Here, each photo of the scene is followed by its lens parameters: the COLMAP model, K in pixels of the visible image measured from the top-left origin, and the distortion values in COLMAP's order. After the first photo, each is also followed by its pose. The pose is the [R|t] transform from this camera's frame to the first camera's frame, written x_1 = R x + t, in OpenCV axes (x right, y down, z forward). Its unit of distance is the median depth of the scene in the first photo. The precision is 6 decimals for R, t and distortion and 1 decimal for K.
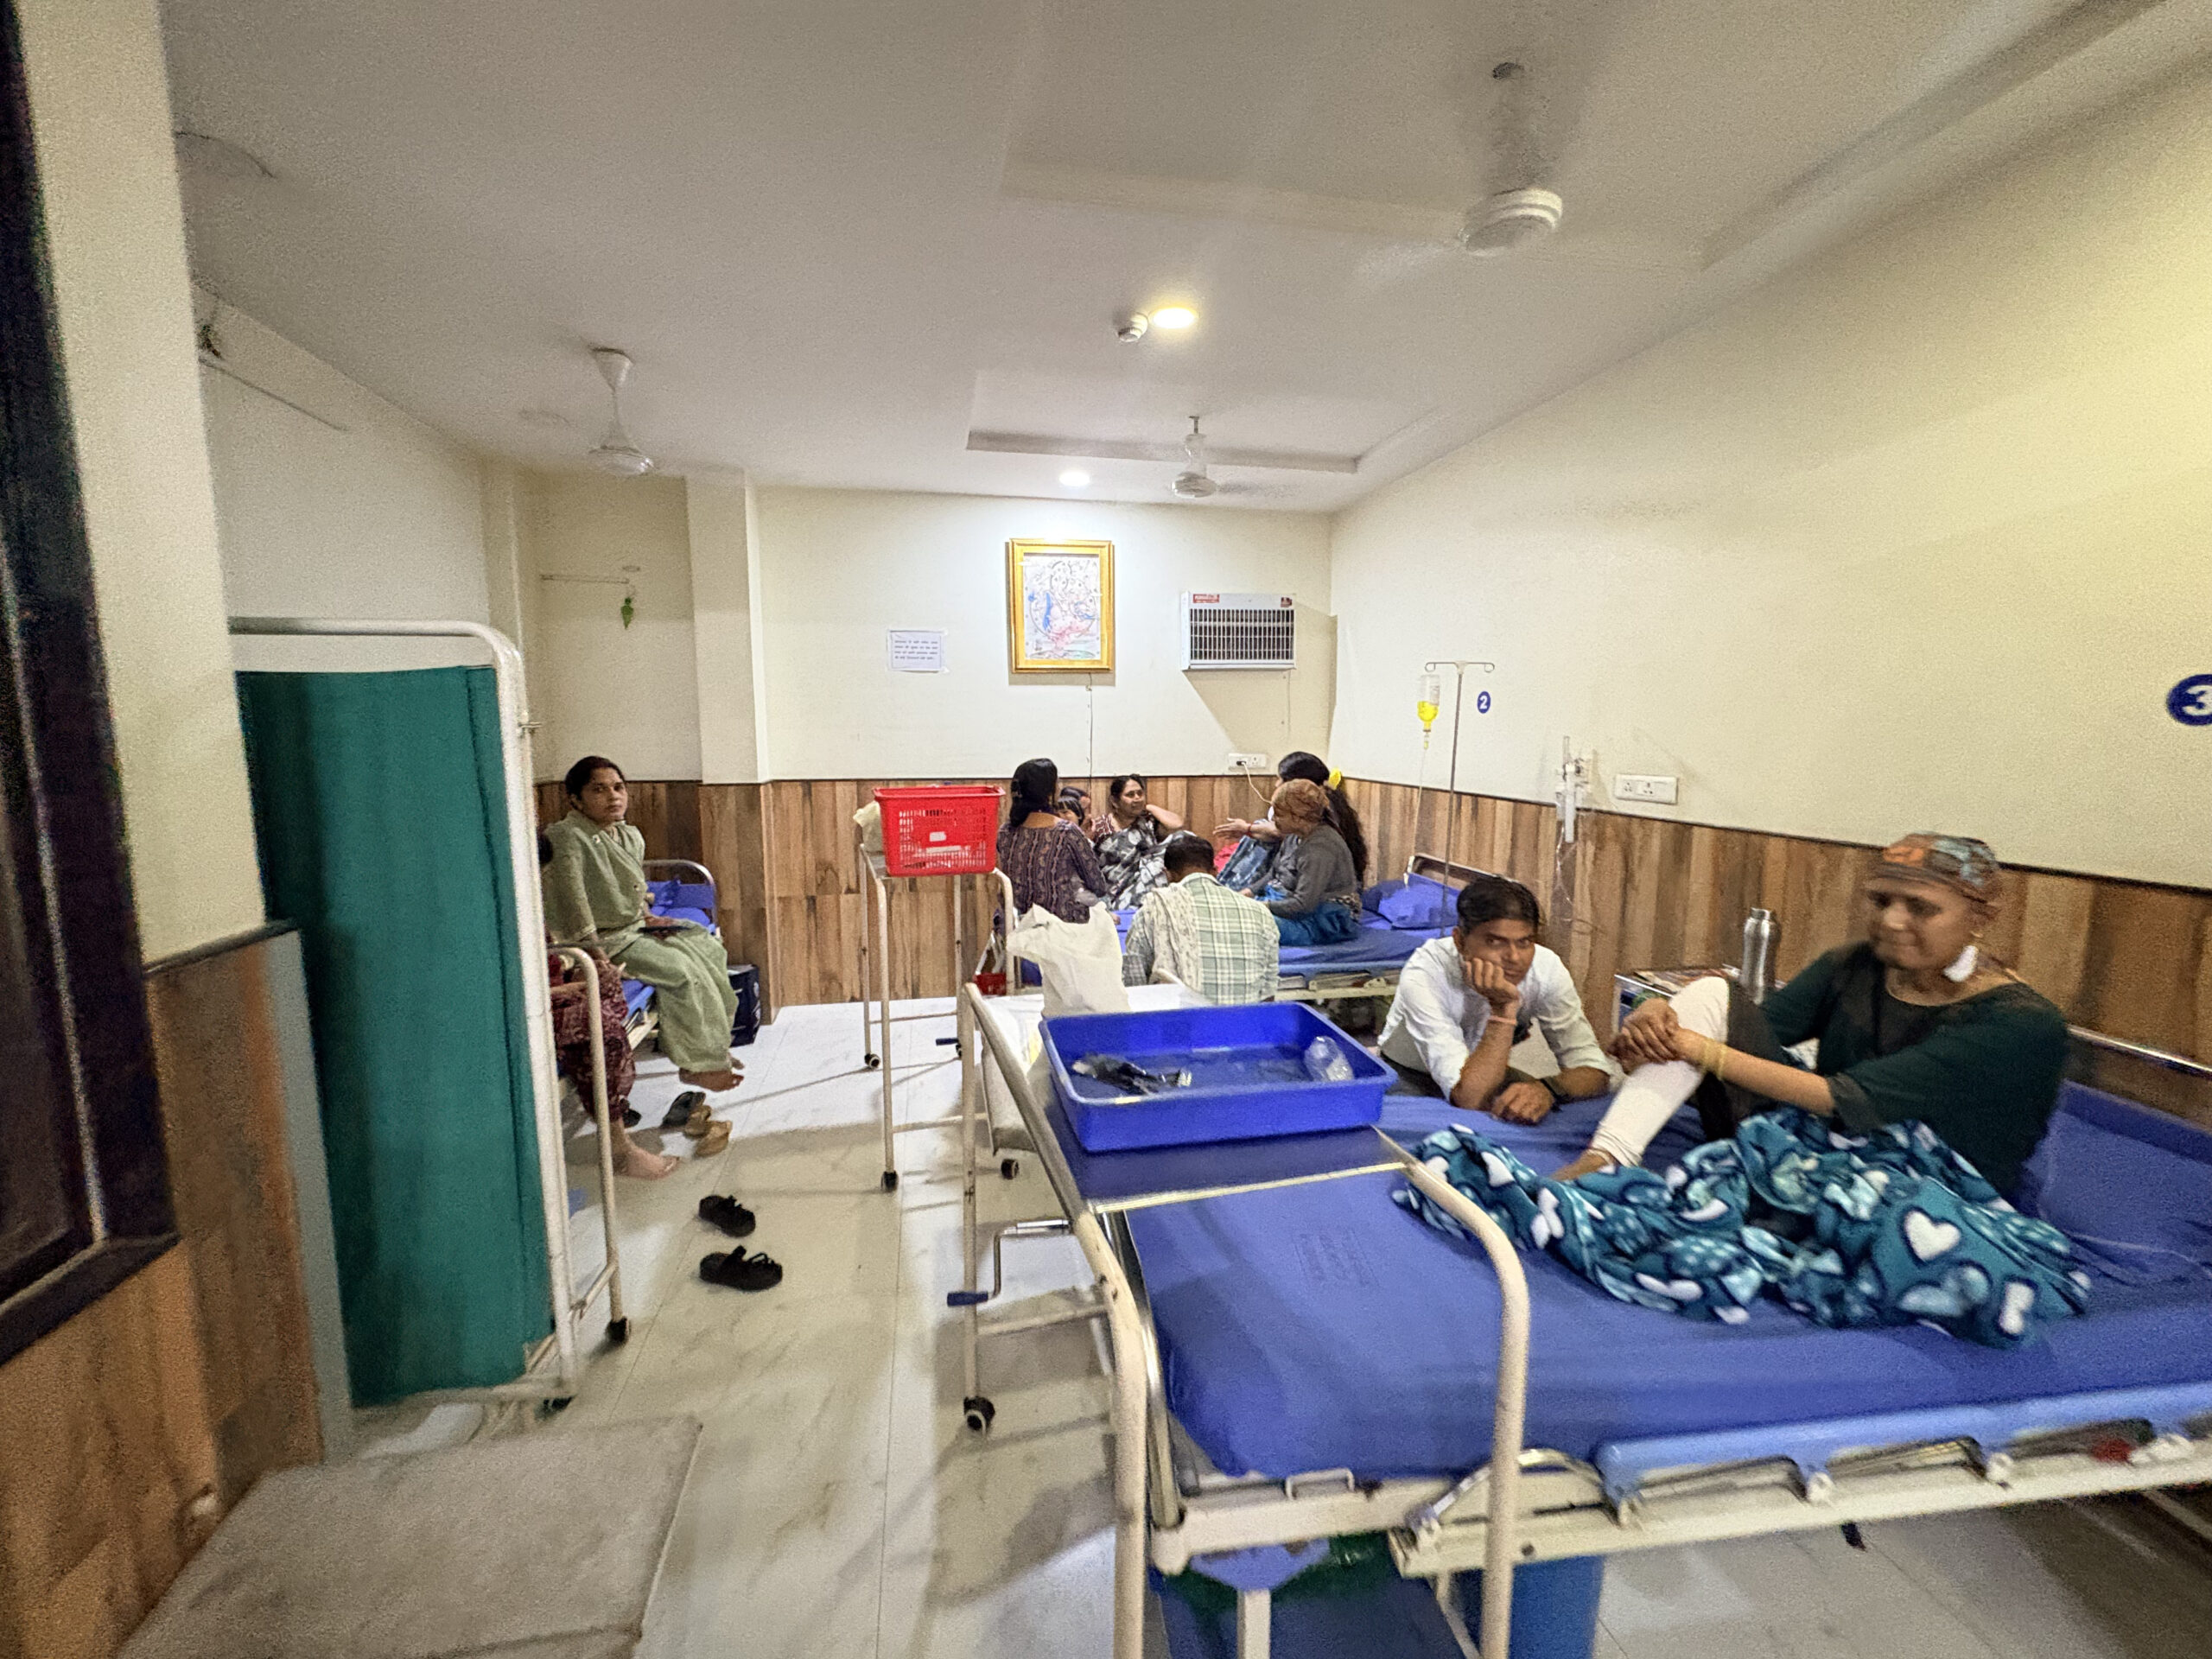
lens RADIAL K [[879.6, 0, 1108.0], [0, 879.6, 829.7], [0, 0, 1]] dist [-0.002447, 0.000506]
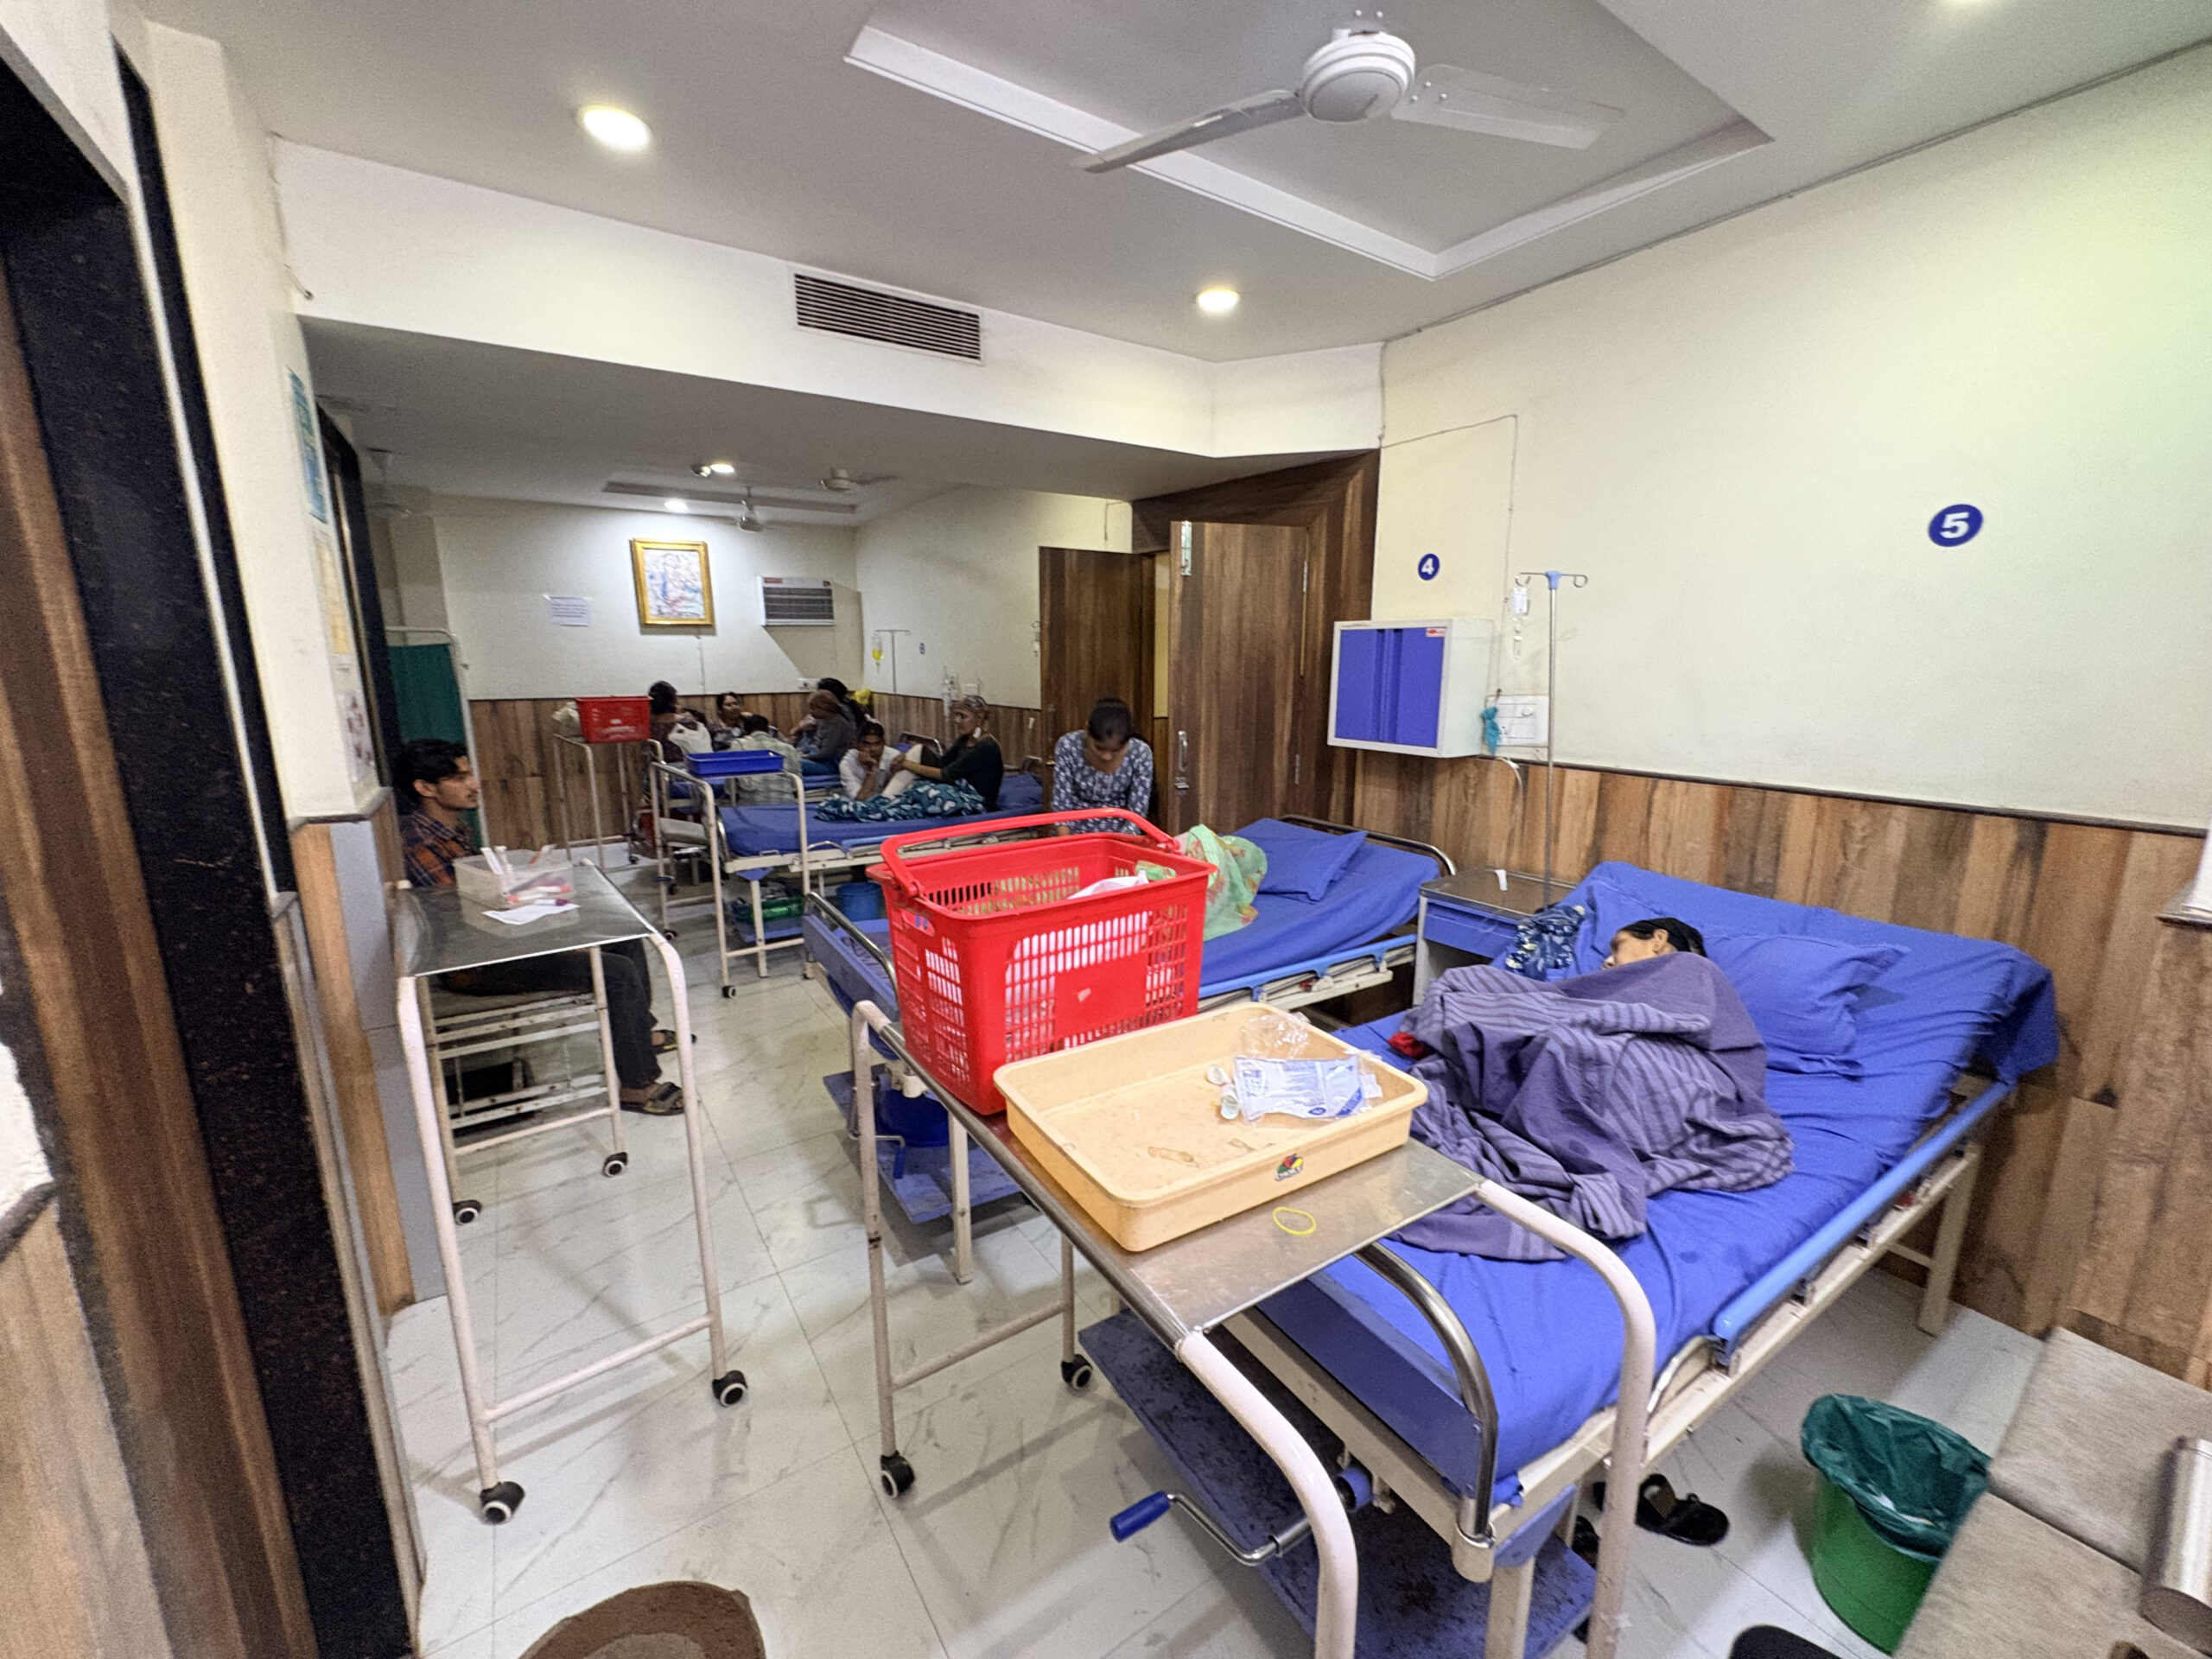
lens RADIAL K [[879.6, 0, 1104.9], [0, 879.6, 826.2], [0, 0, 1]] dist [-0.002447, 0.000506]
pose [[0.923956, -0.076604, 0.374749, 0.035914], [0.048885, 0.995355, 0.082937, 0.079123], [-0.379362, -0.058311, 0.923409, -0.739136]]
